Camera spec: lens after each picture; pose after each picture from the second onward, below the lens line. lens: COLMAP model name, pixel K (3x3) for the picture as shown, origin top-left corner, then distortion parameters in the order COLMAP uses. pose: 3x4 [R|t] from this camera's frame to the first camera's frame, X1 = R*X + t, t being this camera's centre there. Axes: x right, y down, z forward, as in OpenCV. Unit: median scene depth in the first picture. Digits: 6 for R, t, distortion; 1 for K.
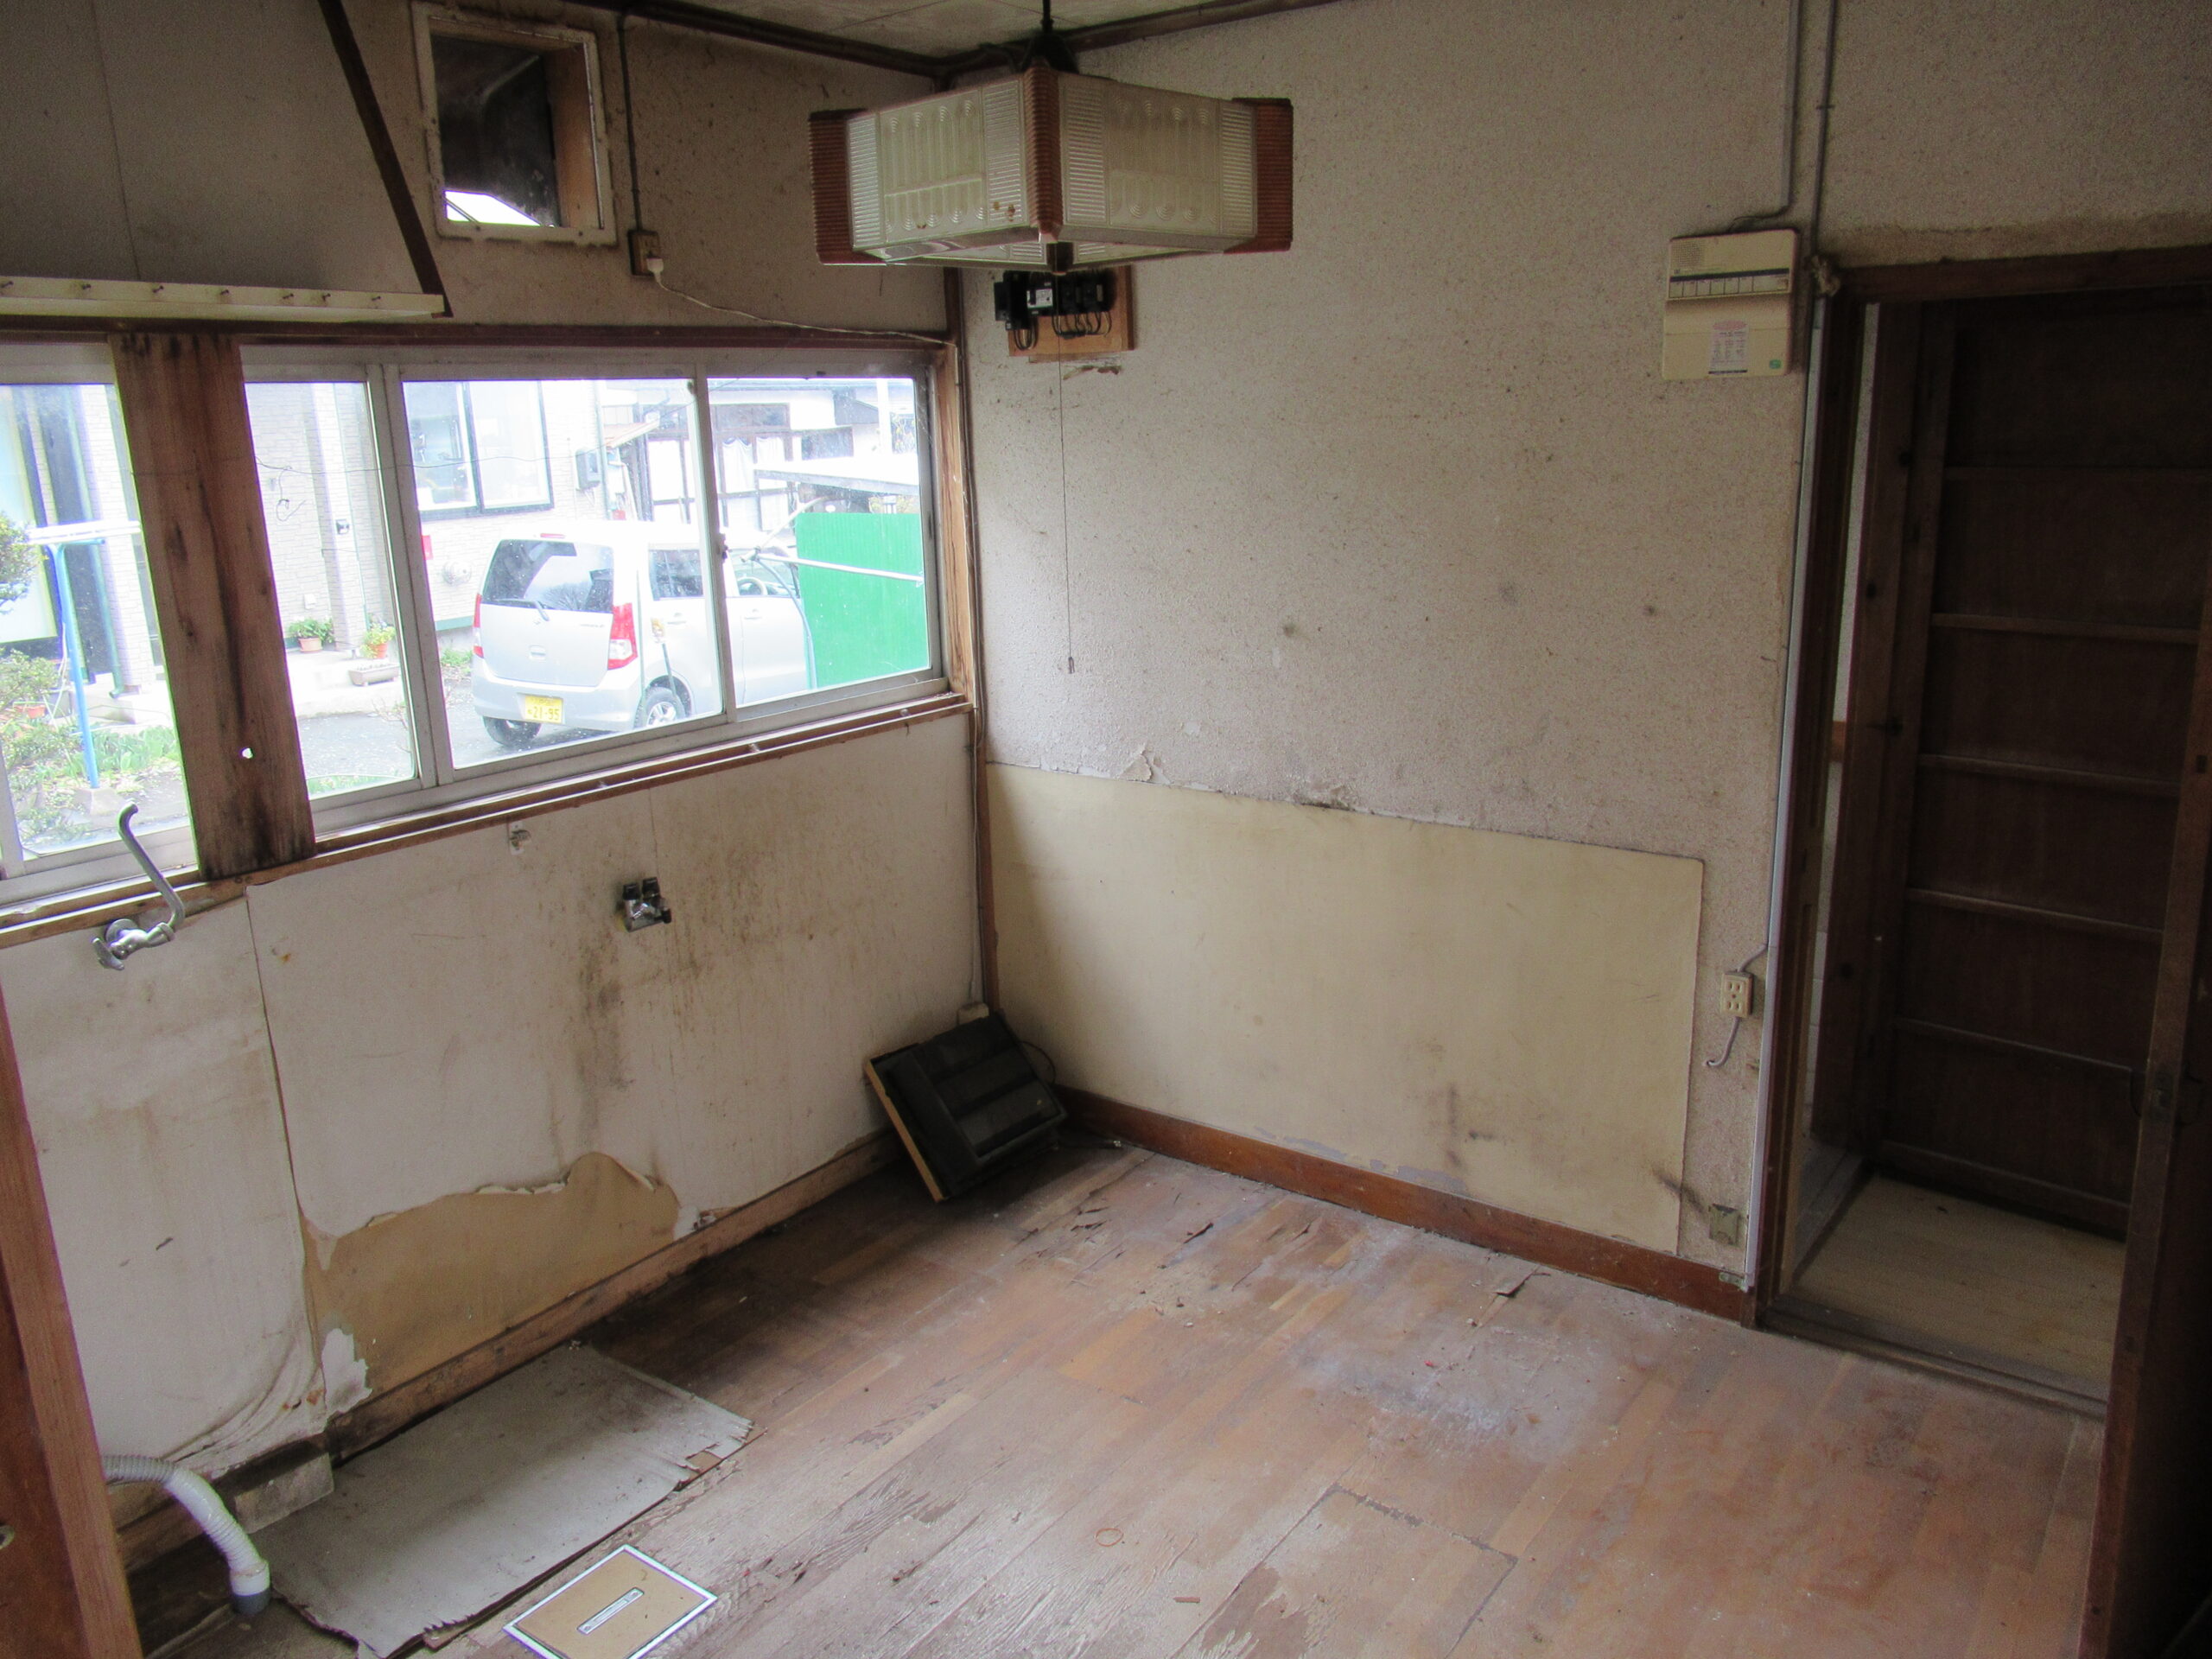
lens RADIAL K [[1643.3, 0, 1101.5], [0, 1643.3, 831.4], [0, 0, 1]] dist [-0.004297, -0.000534]
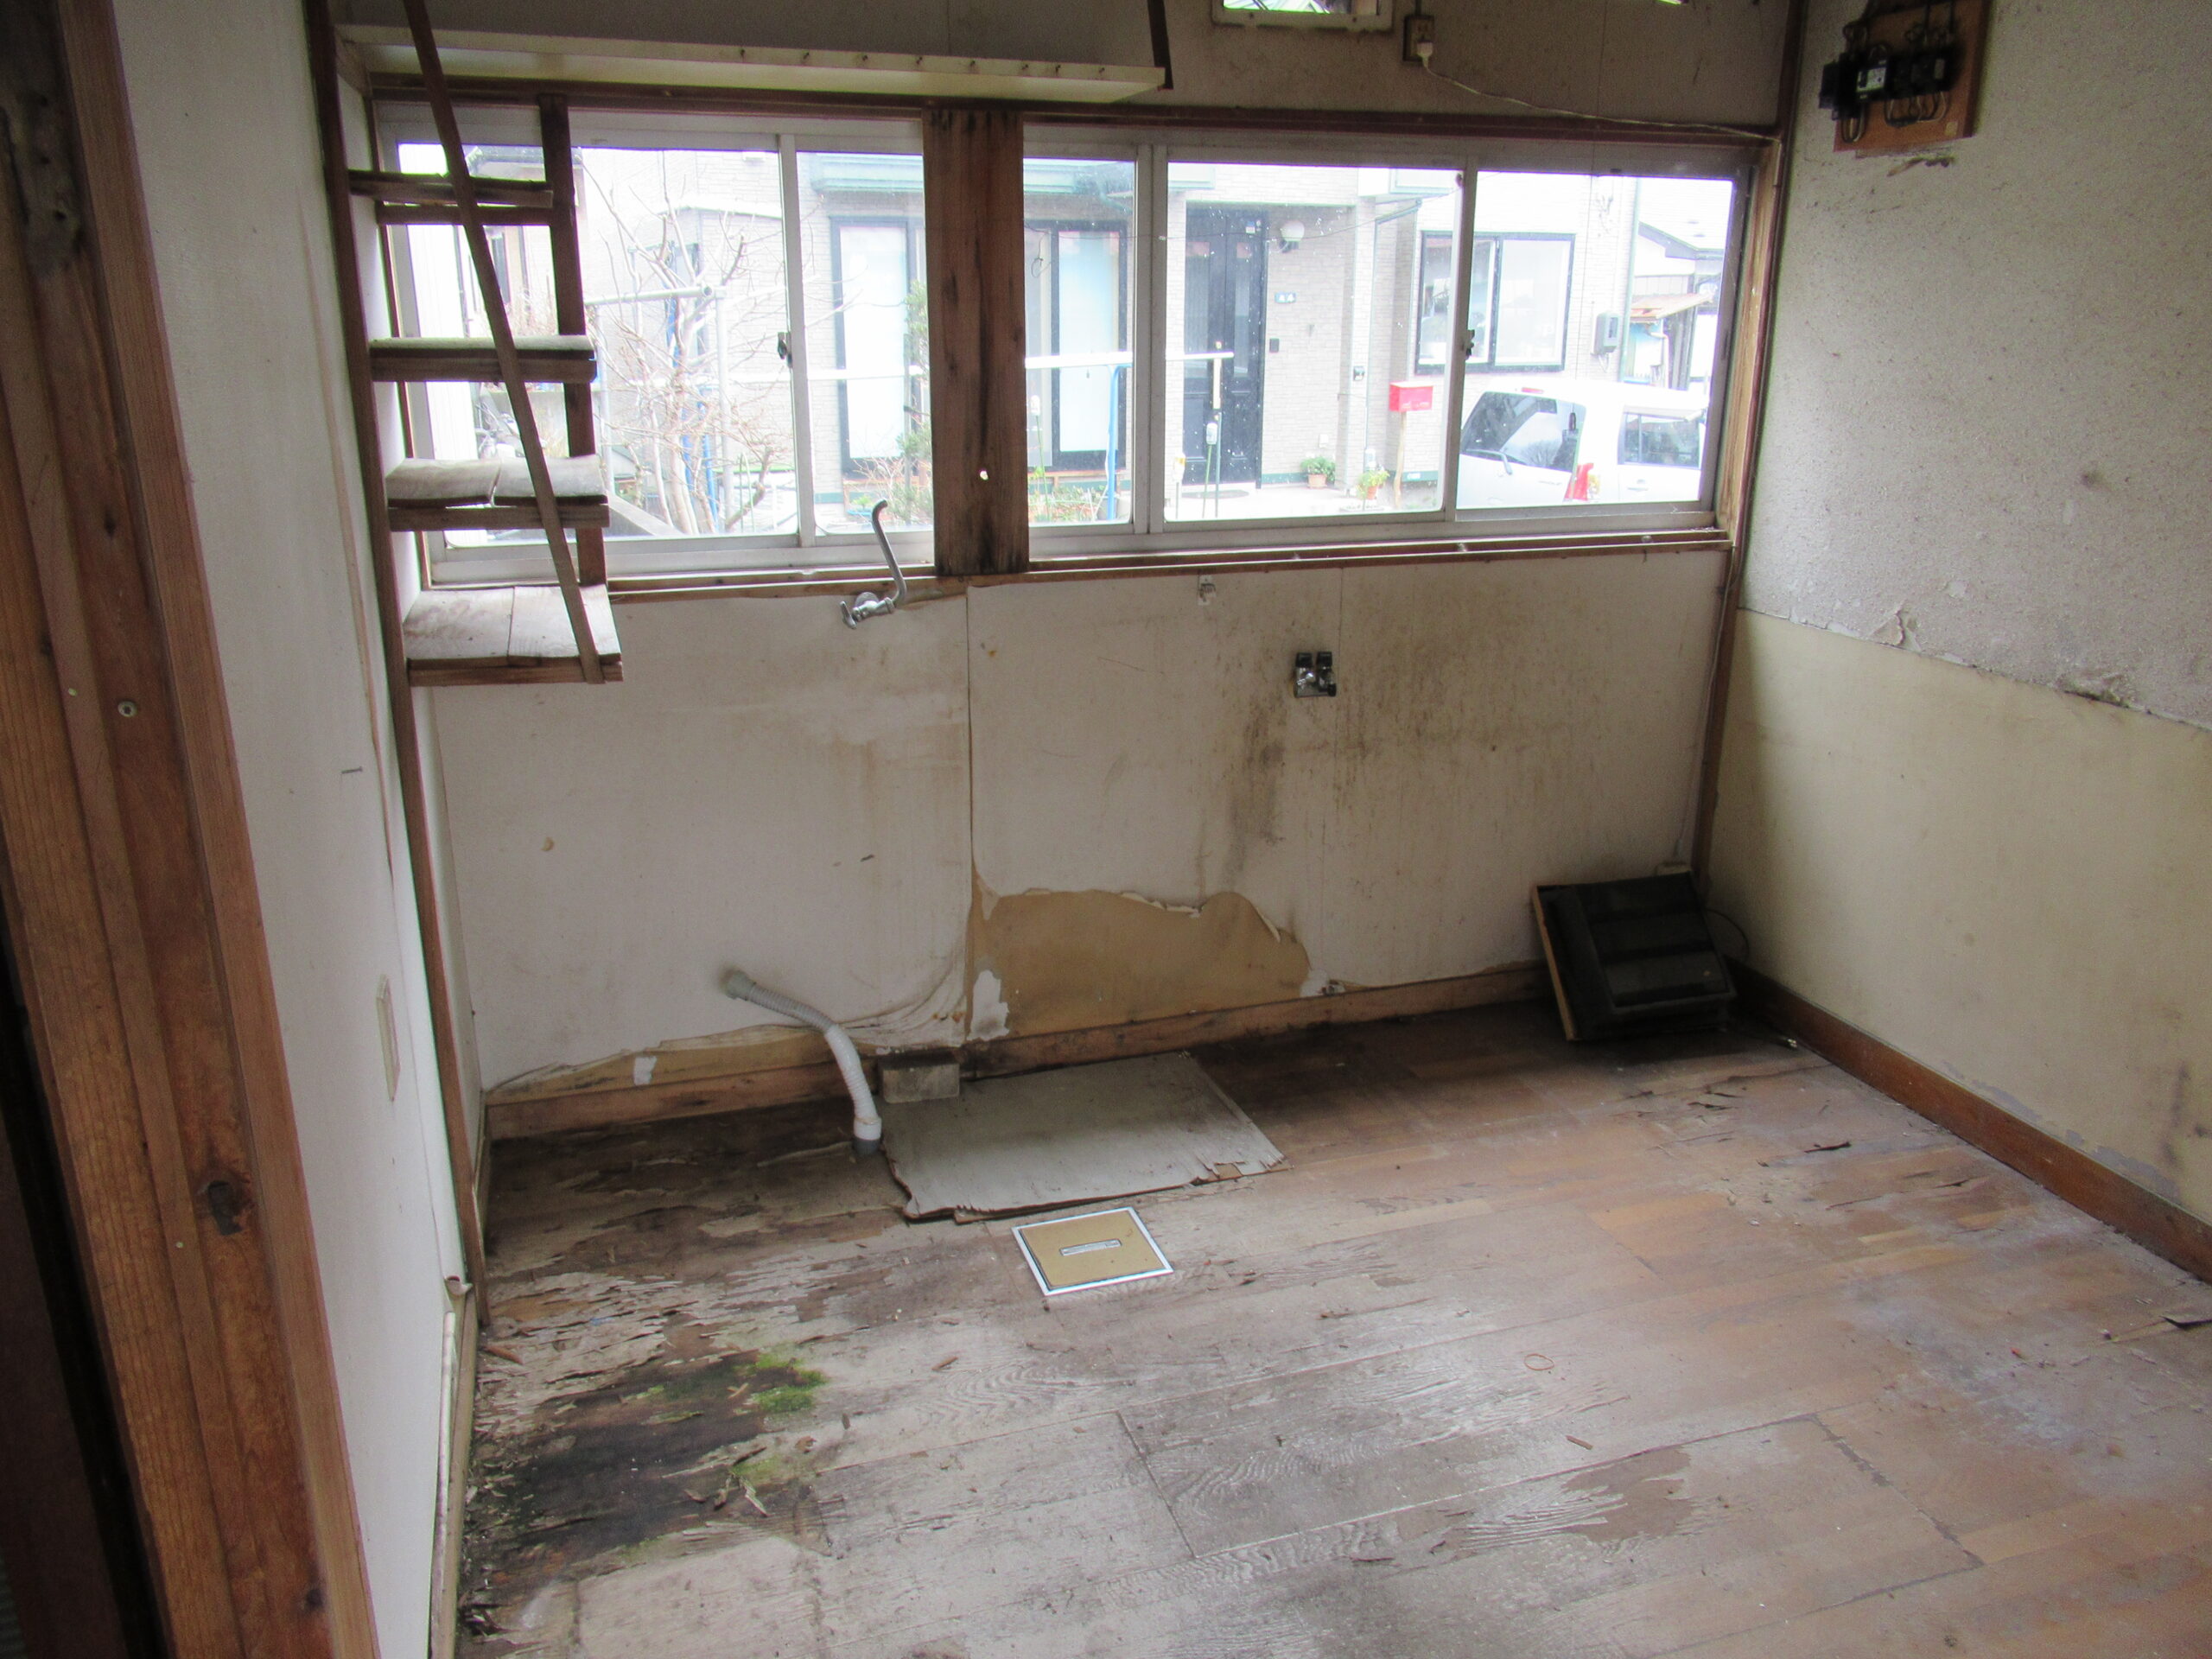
lens RADIAL K [[1643.3, 0, 1101.5], [0, 1643.3, 831.4], [0, 0, 1]] dist [-0.004297, -0.000534]
pose [[0.814566, 0.207780, -0.541580, 0.195448], [-0.170584, 0.978166, 0.118711, 0.038458], [0.554421, -0.004313, 0.832225, 0.036137]]
